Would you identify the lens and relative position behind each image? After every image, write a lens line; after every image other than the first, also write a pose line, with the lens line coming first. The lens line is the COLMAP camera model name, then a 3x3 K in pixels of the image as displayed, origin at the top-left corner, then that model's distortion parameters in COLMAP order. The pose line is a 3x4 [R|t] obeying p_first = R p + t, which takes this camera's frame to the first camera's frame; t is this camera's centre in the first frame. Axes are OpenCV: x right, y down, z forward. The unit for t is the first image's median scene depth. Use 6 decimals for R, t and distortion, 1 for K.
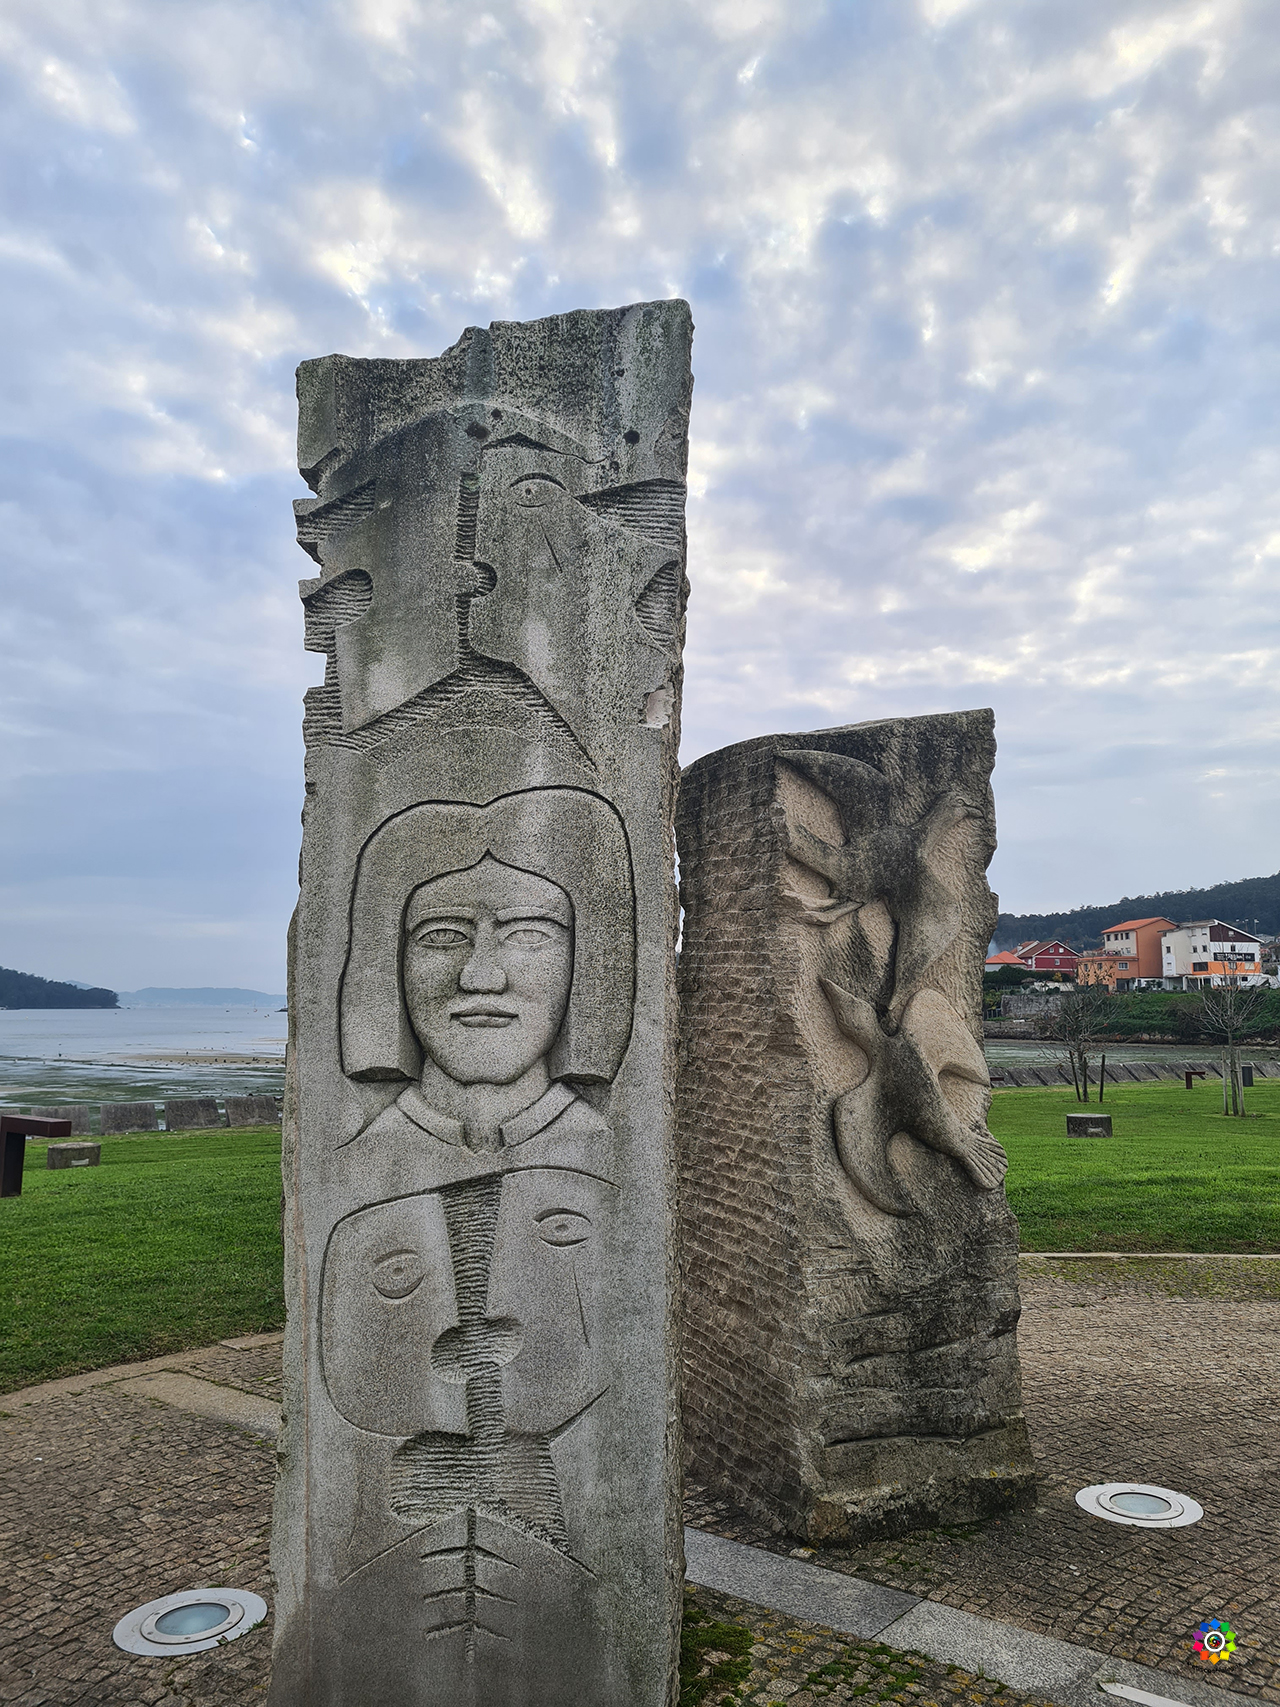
lens RADIAL K [[1331.6, 0, 640.0], [0, 1331.6, 853.5], [0, 0, 1]] dist [0.061280, -0.052487]
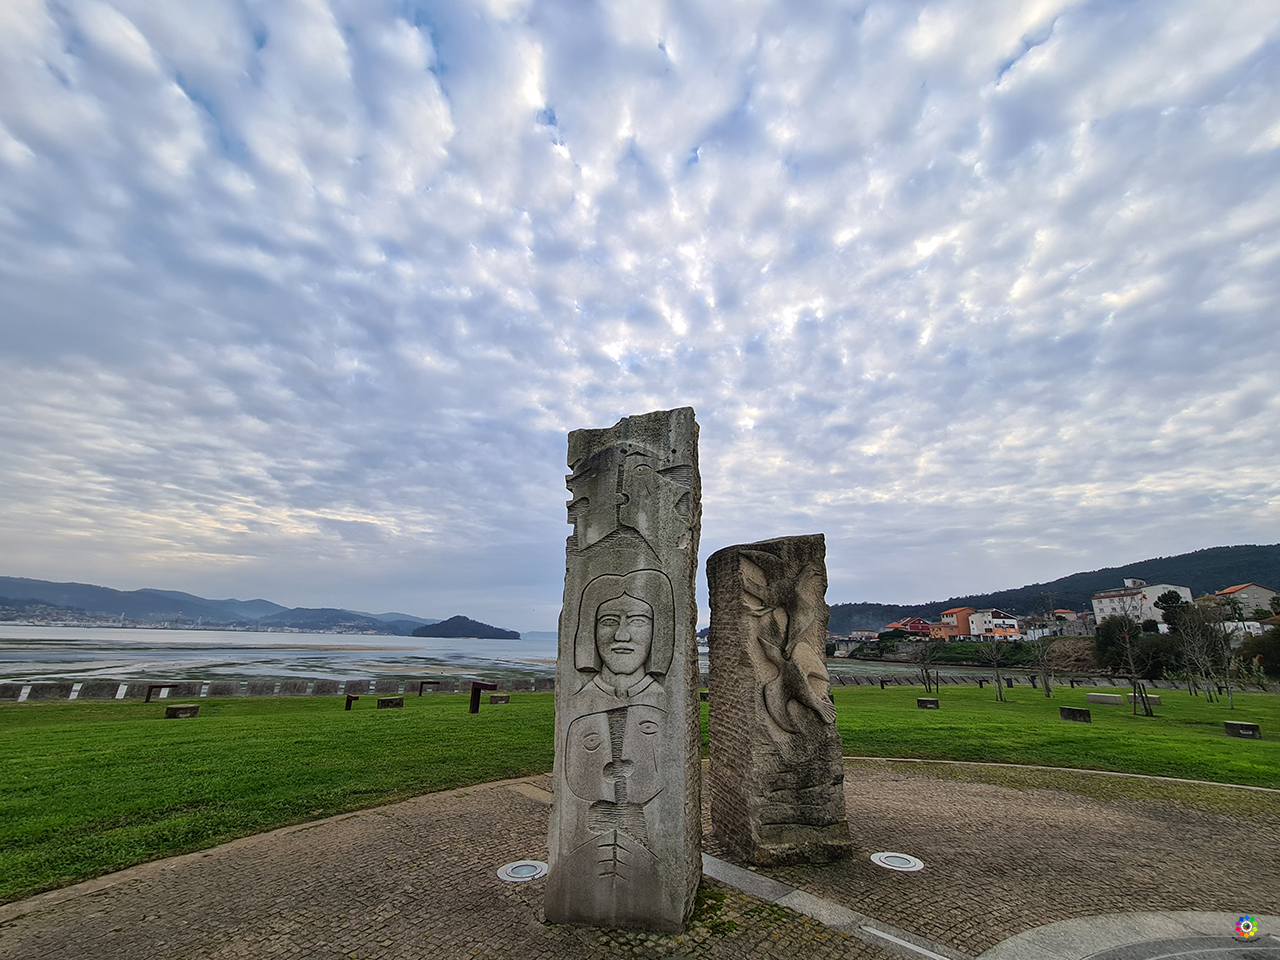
lens RADIAL K [[567.8, 0, 640.0], [0, 567.8, 480.0], [0, 0, 1]] dist [0.002293, -0.000630]
pose [[0.985346, -0.027103, -0.168398, 0.100011], [-0.000767, 0.986581, -0.163271, -0.029644], [0.170563, 0.161008, 0.972103, -0.183316]]
